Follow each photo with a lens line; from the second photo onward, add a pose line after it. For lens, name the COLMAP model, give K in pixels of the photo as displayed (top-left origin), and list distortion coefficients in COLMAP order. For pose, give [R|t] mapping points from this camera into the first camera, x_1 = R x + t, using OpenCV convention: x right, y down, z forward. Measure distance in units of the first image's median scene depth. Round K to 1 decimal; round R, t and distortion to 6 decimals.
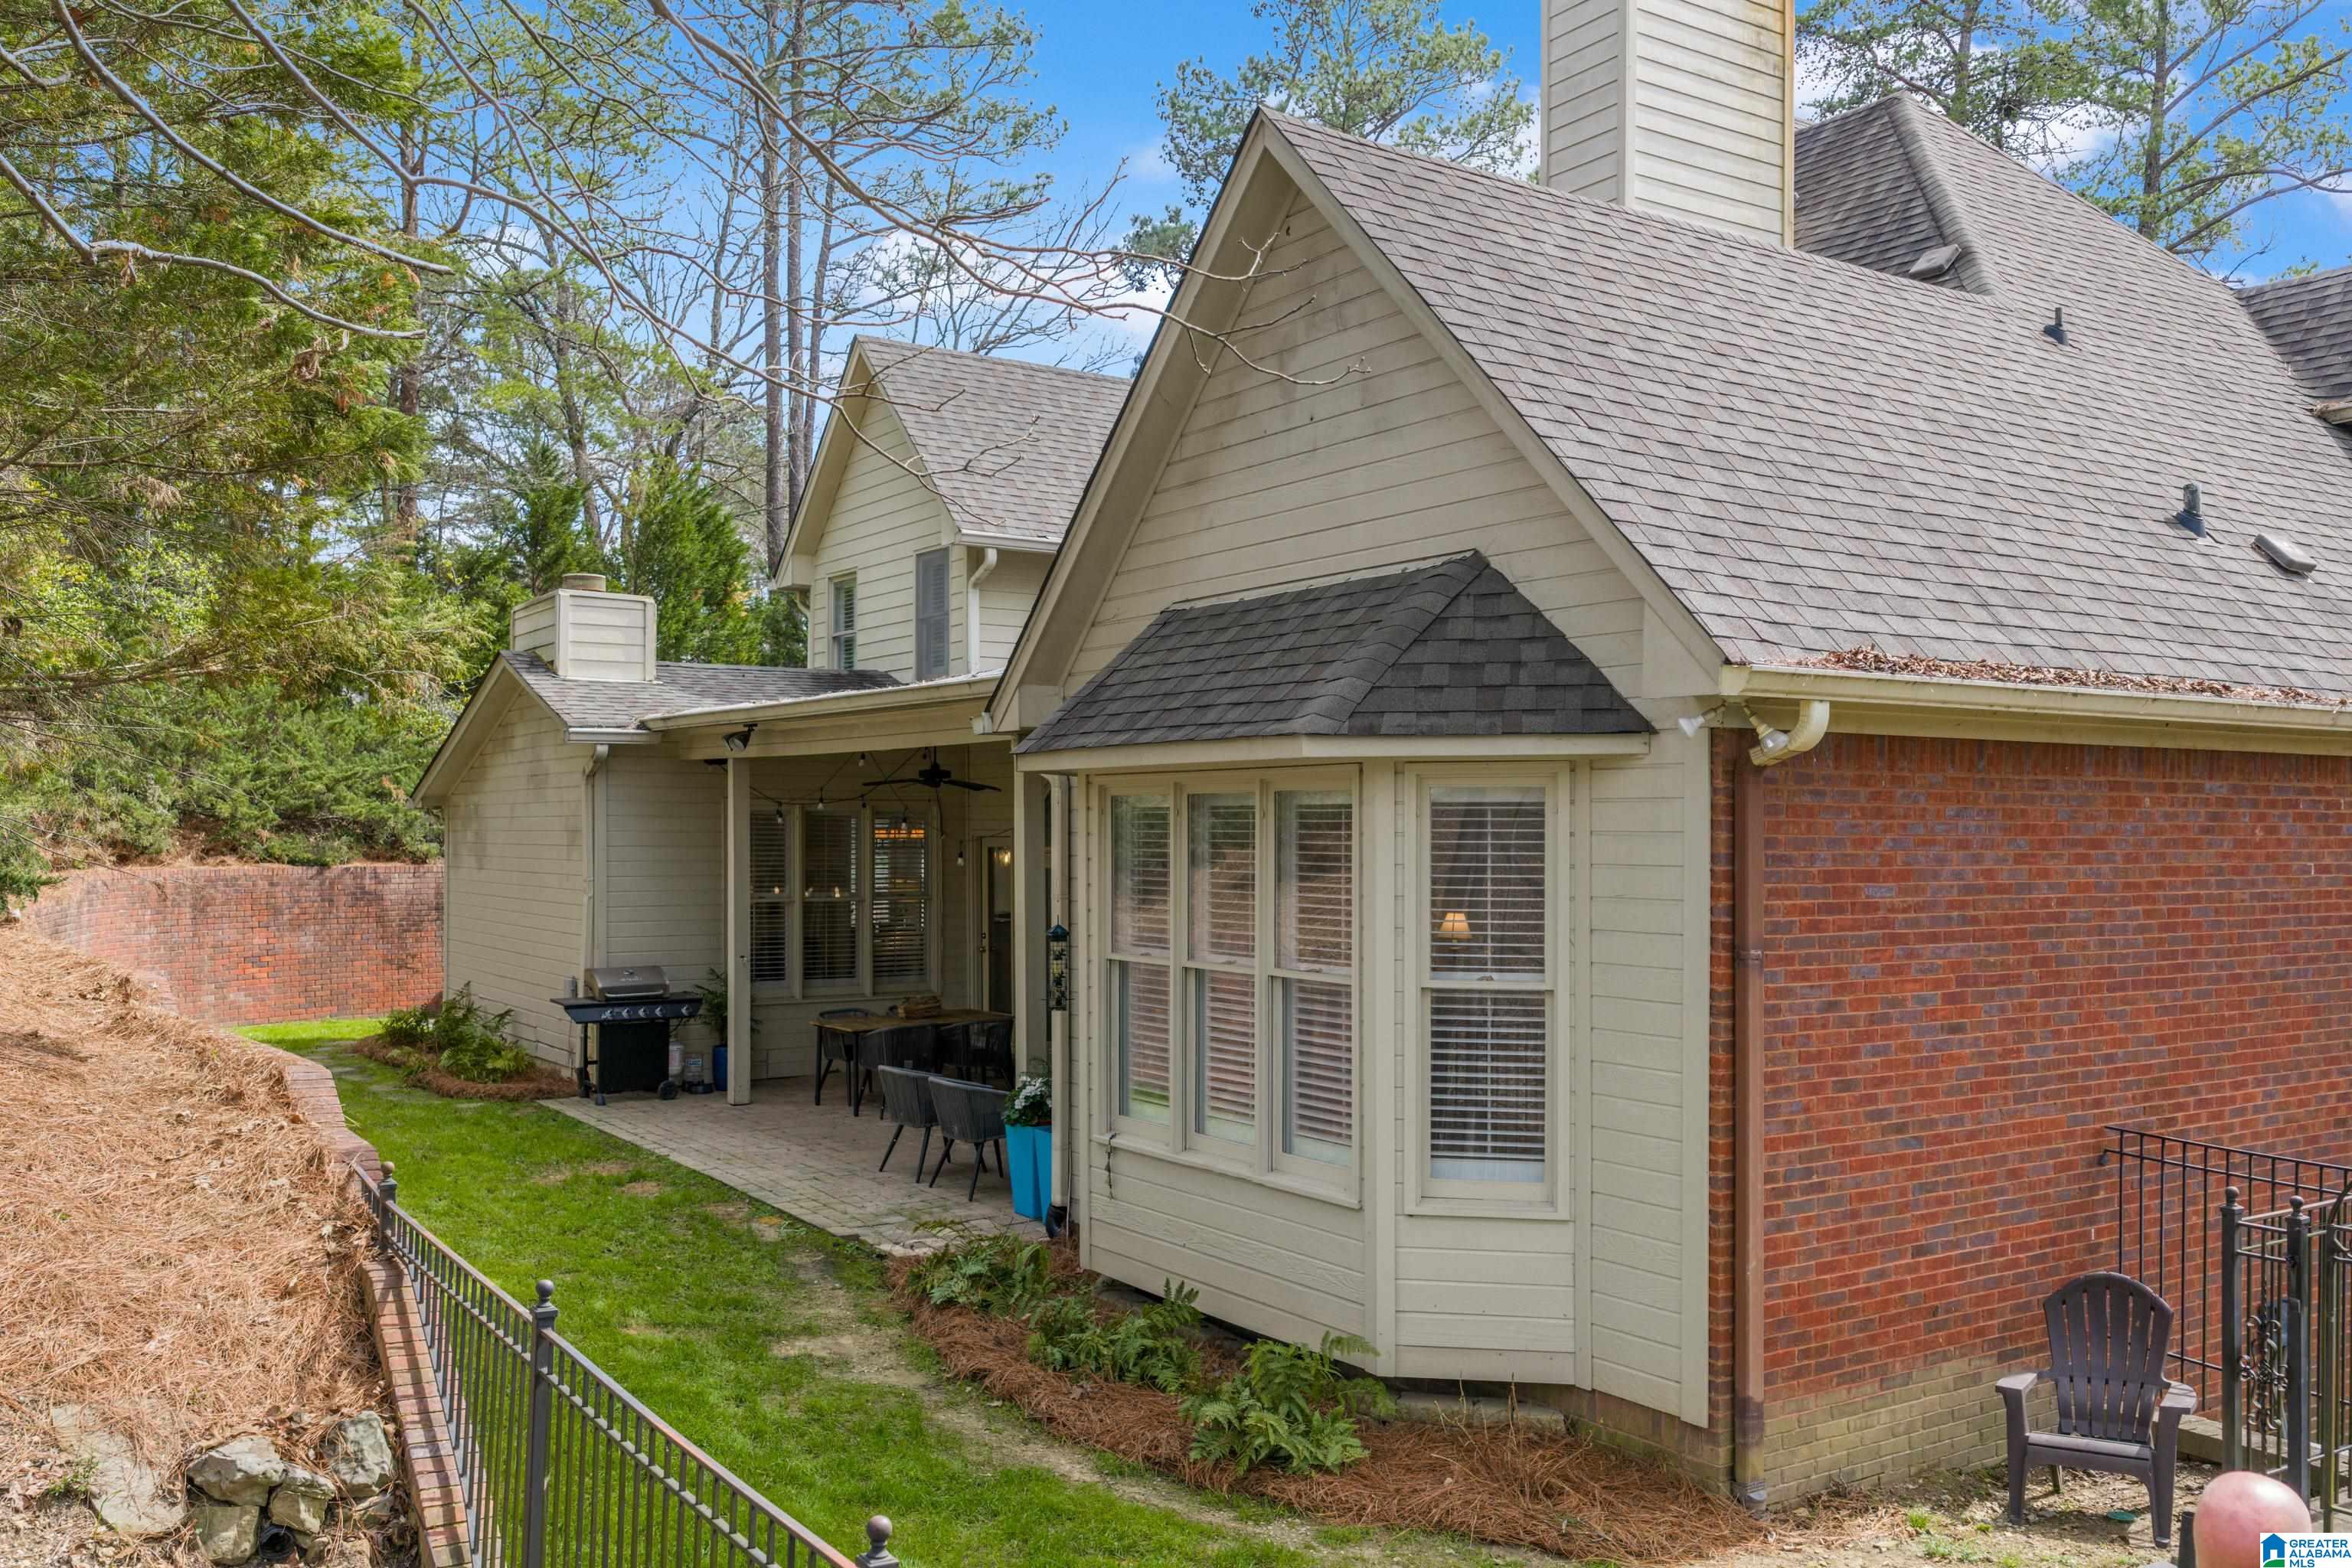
lens RADIAL K [[1973.9, 0, 1176.8], [0, 1973.9, 789.6], [0, 0, 1]] dist [0.006896, -0.005271]
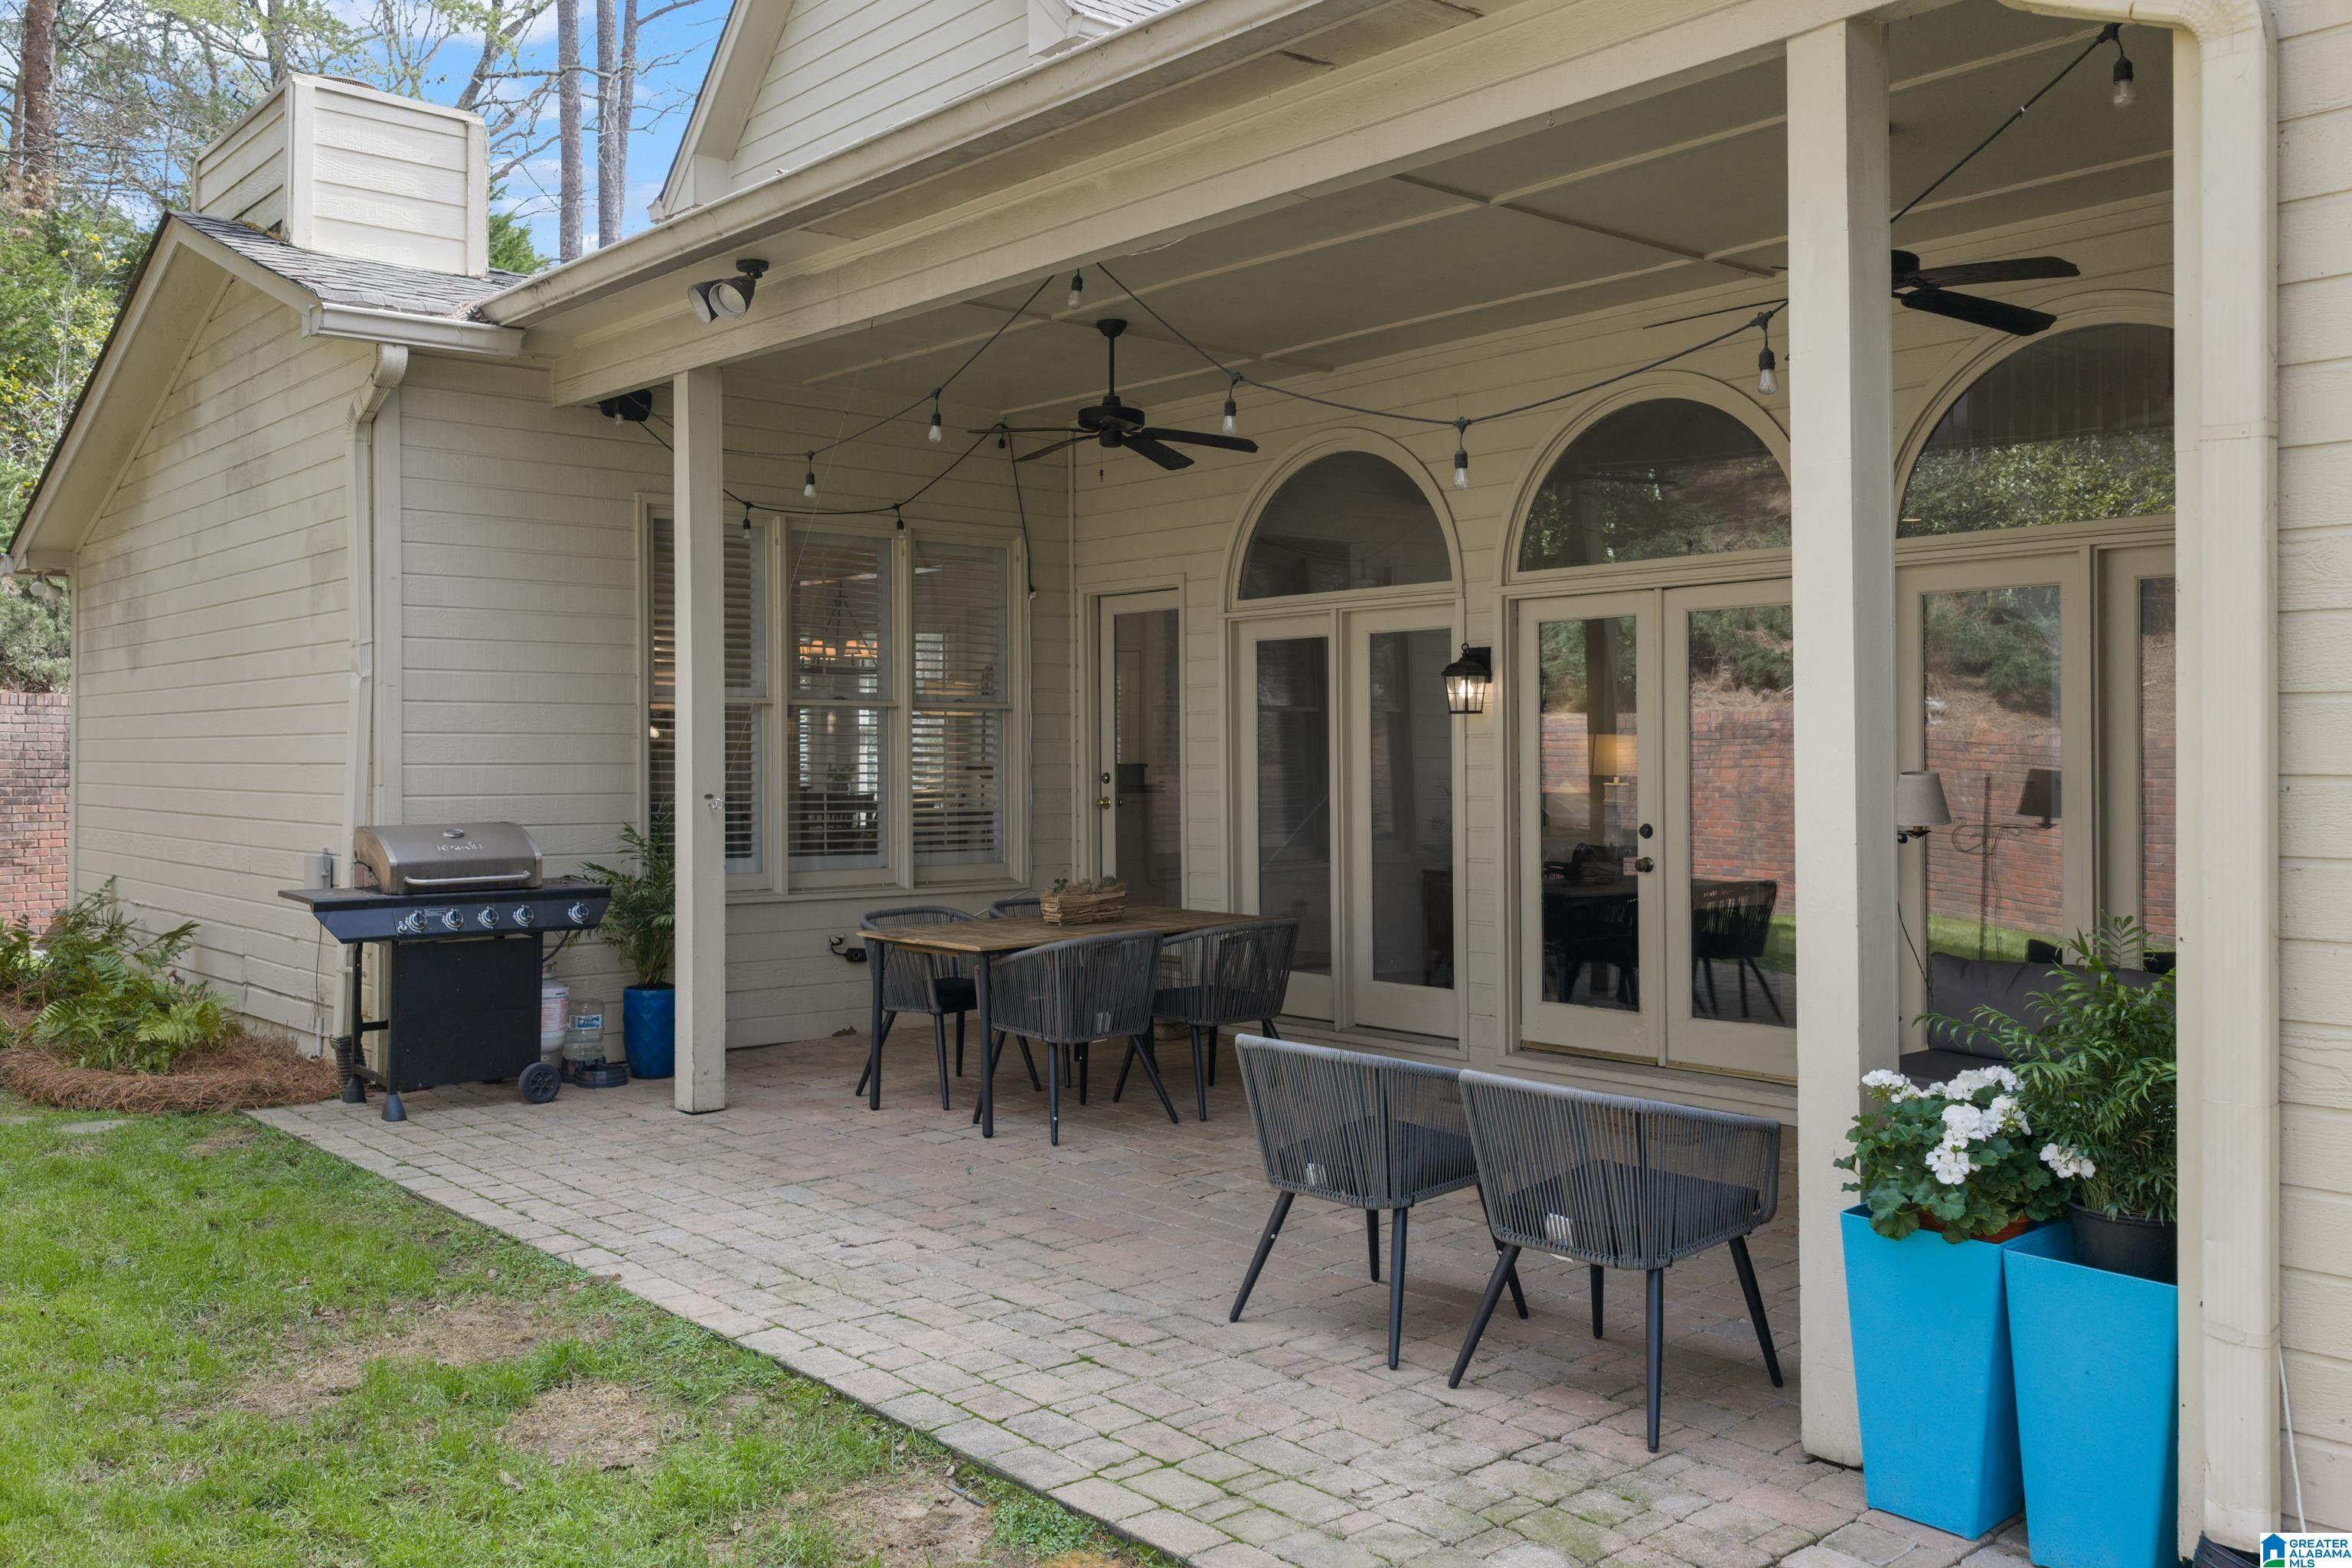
lens RADIAL K [[1973.9, 0, 1162.0], [0, 1973.9, 734.9], [0, 0, 1]] dist [0.006896, -0.005271]
pose [[0.992223, 0.001400, 0.124467, -0.167272], [-0.002097, 0.999983, 0.005472, 0.065538], [-0.124457, -0.005690, 0.992209, 0.508172]]
